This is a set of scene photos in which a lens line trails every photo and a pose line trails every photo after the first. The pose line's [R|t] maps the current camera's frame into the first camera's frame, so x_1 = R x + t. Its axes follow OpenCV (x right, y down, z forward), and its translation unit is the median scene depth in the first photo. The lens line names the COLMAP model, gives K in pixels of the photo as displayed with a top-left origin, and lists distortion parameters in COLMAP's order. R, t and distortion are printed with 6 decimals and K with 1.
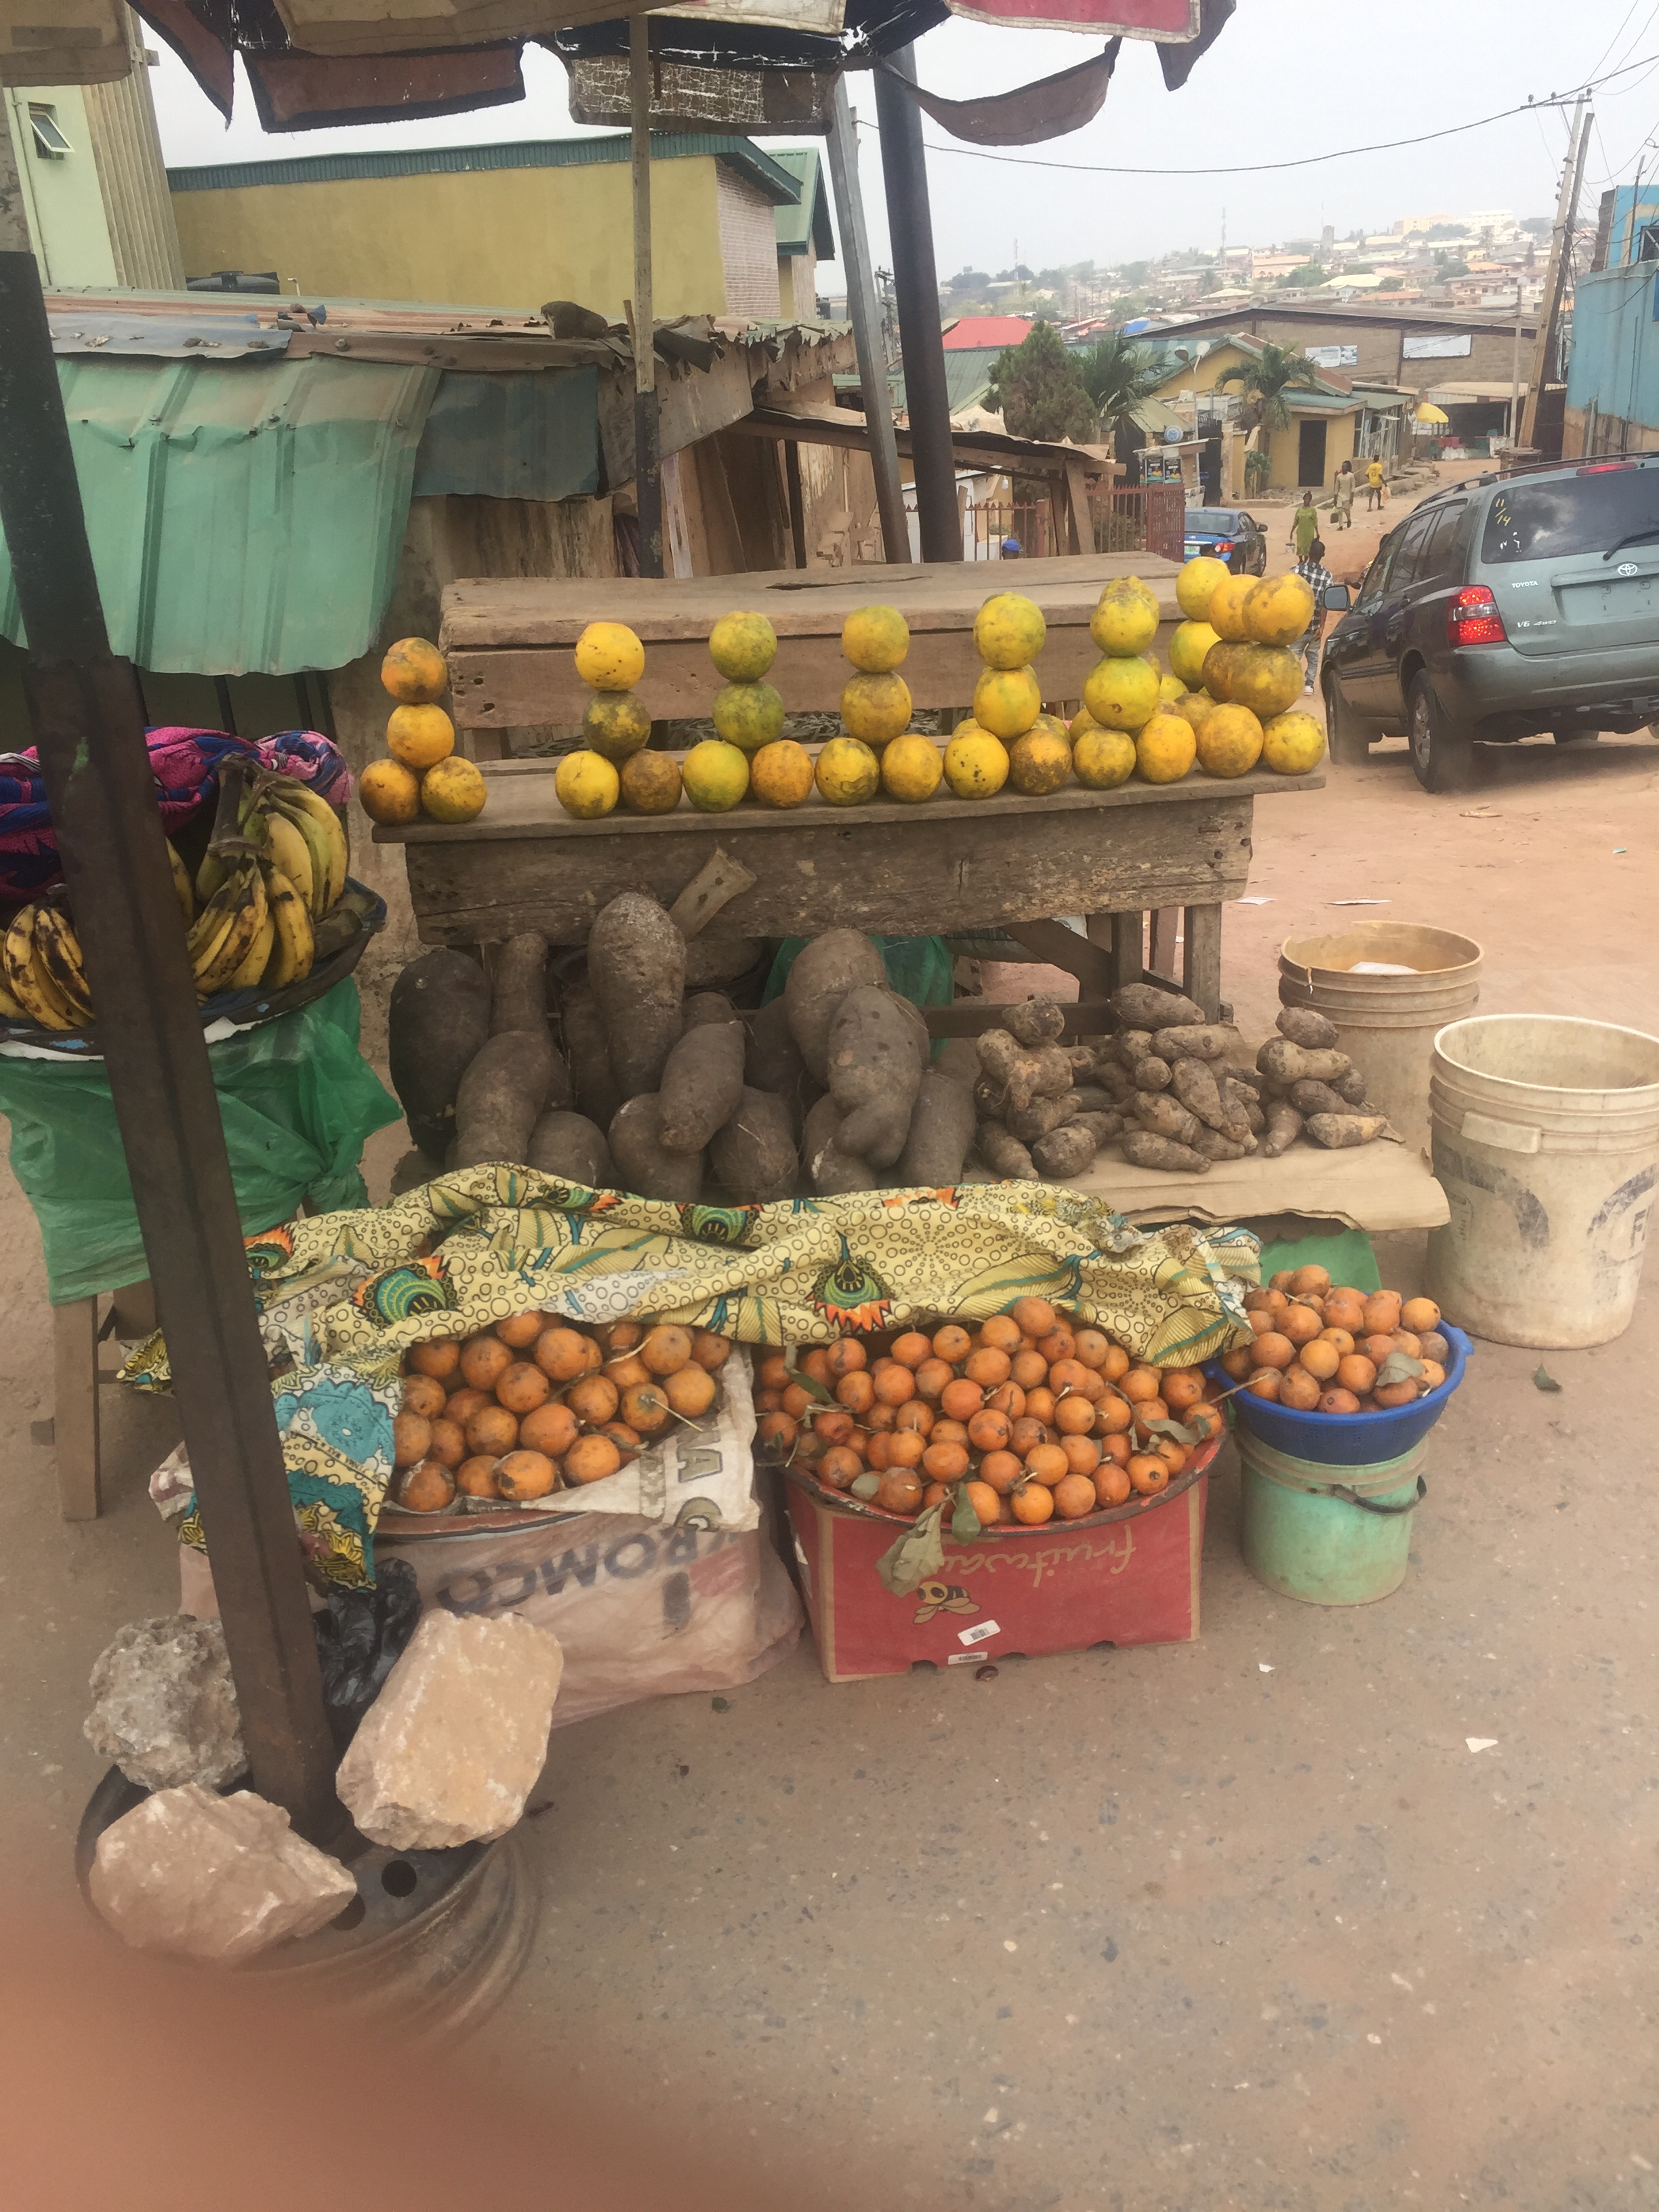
lens RADIAL K [[1915.9, 0, 829.5], [0, 1915.9, 1106.0], [0, 0, 1]] dist [0.095520, -0.140434]
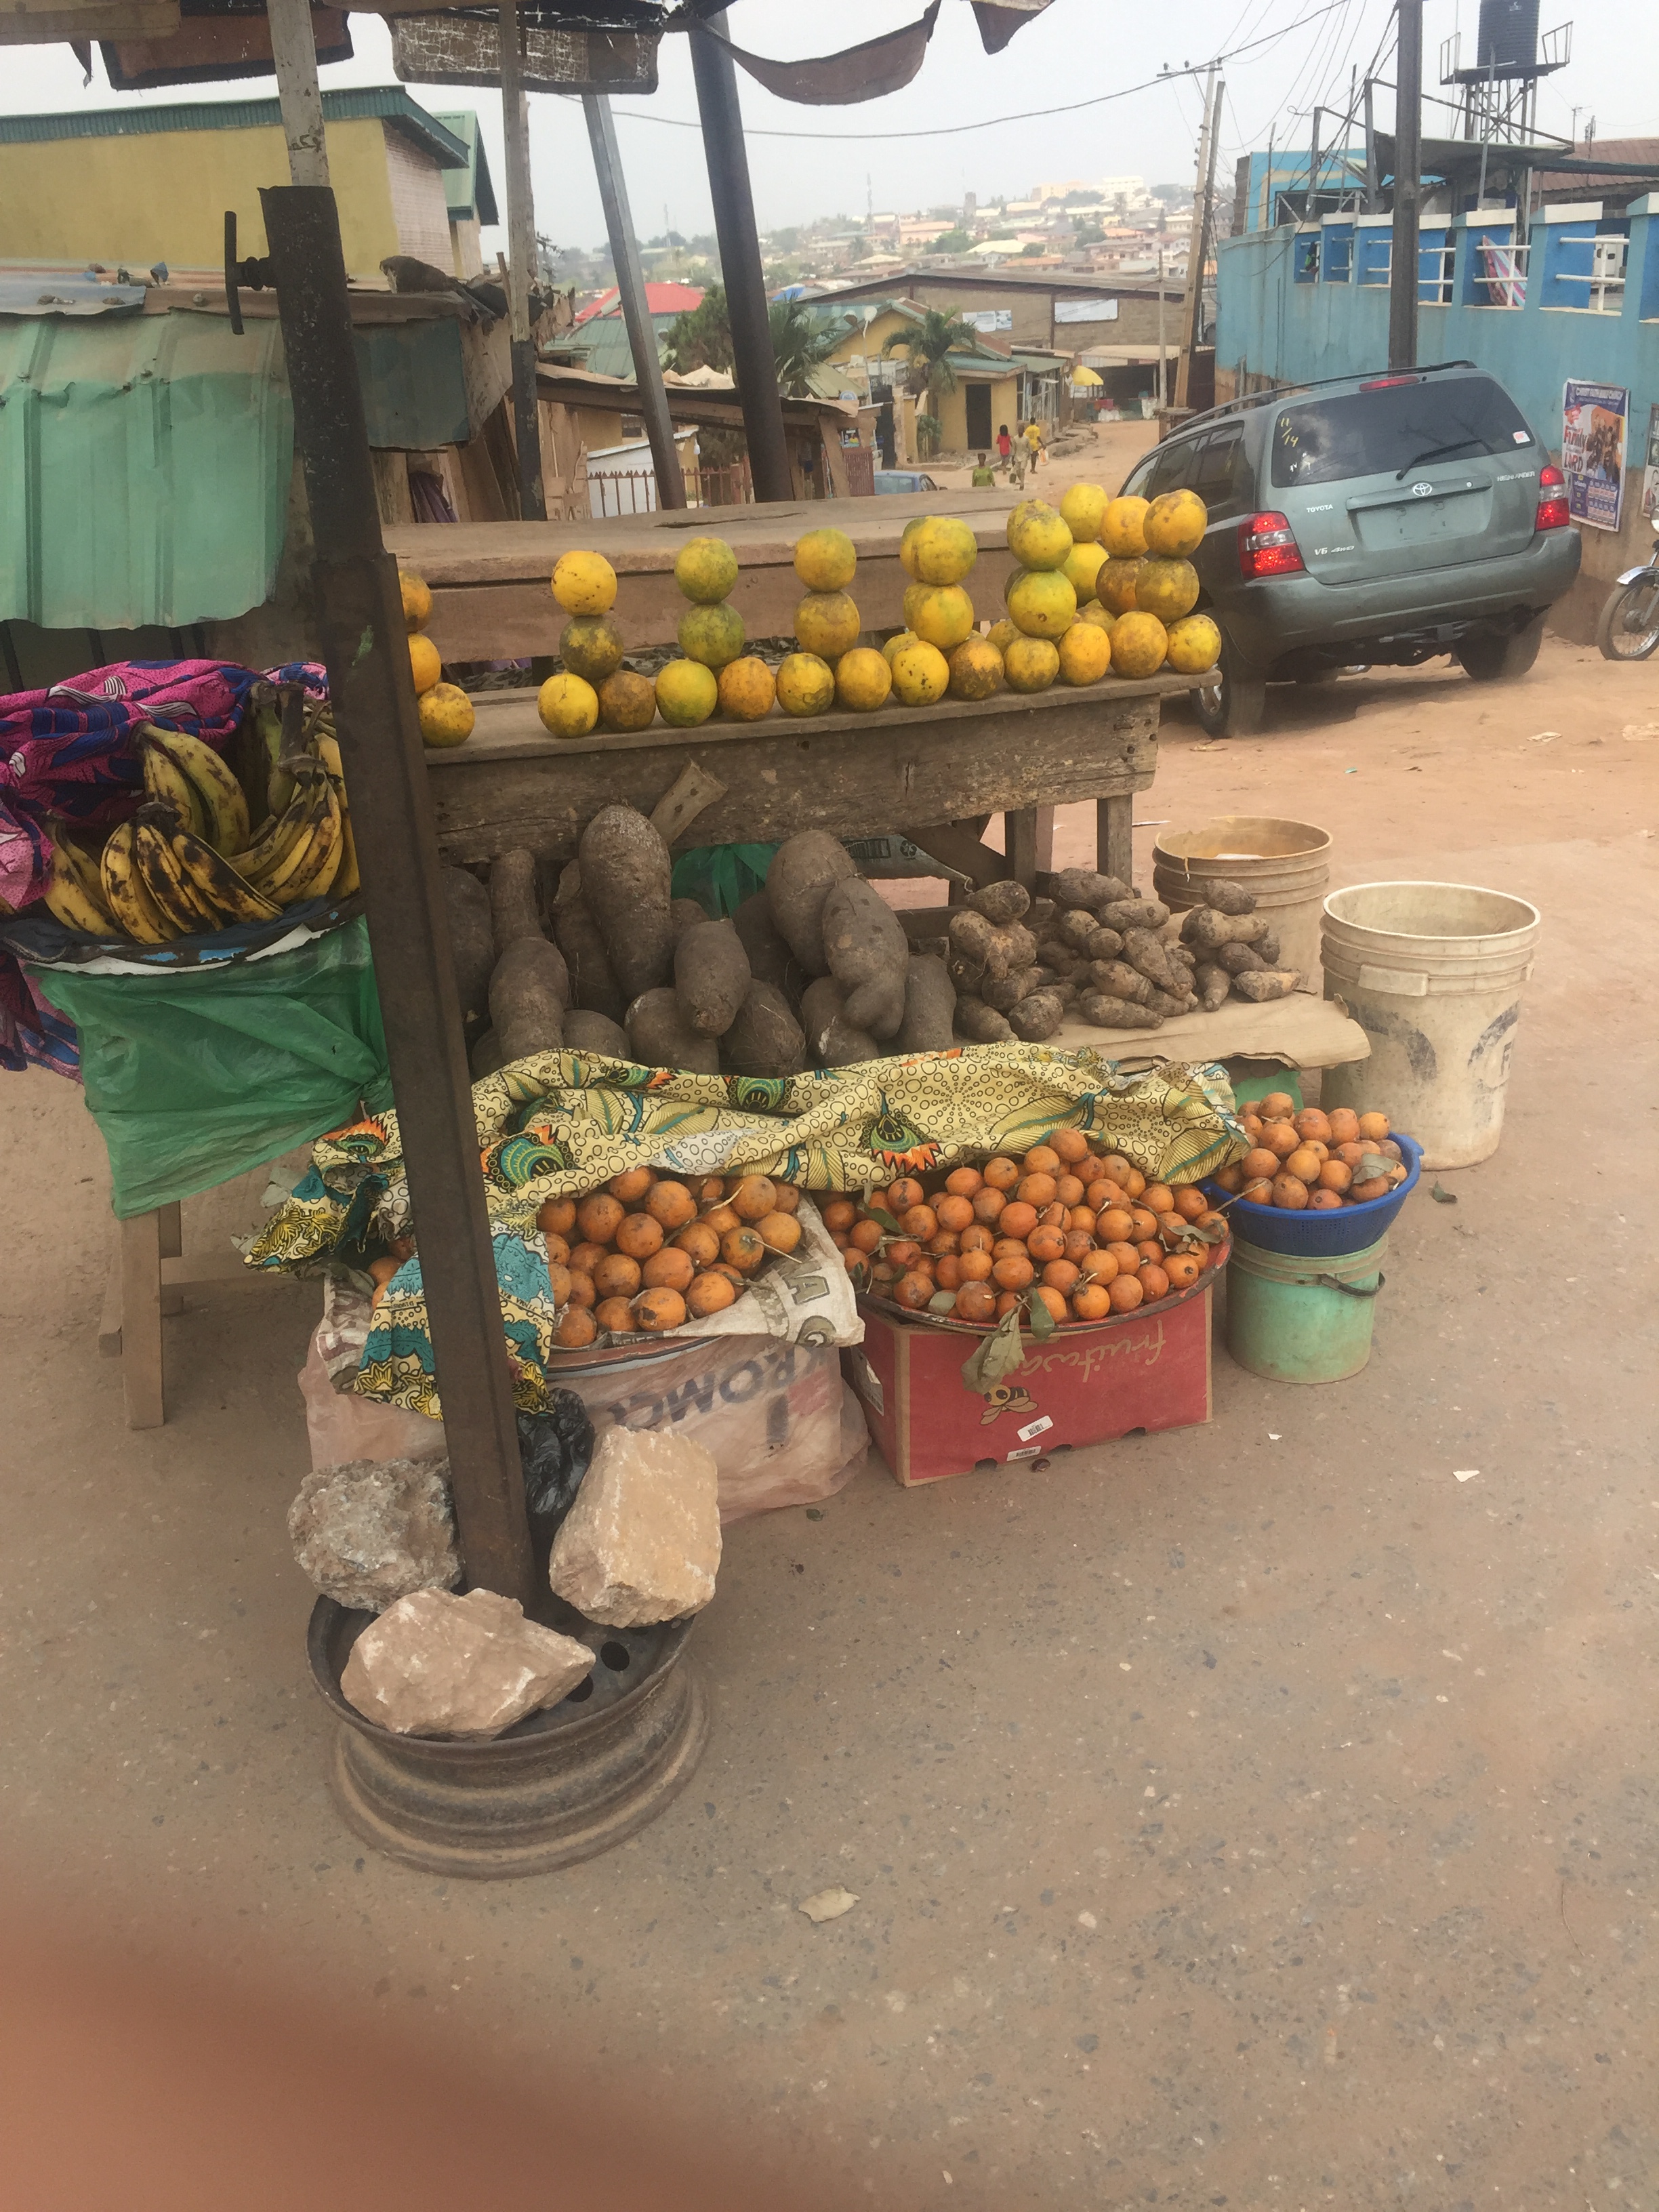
lens RADIAL K [[1915.9, 0, 829.5], [0, 1915.9, 1106.0], [0, 0, 1]] dist [0.095520, -0.140434]
pose [[0.986735, -0.071262, 0.145860, -0.186106], [0.069184, 0.997418, 0.019280, 0.052290], [-0.146858, -0.008933, 0.989117, -0.093748]]
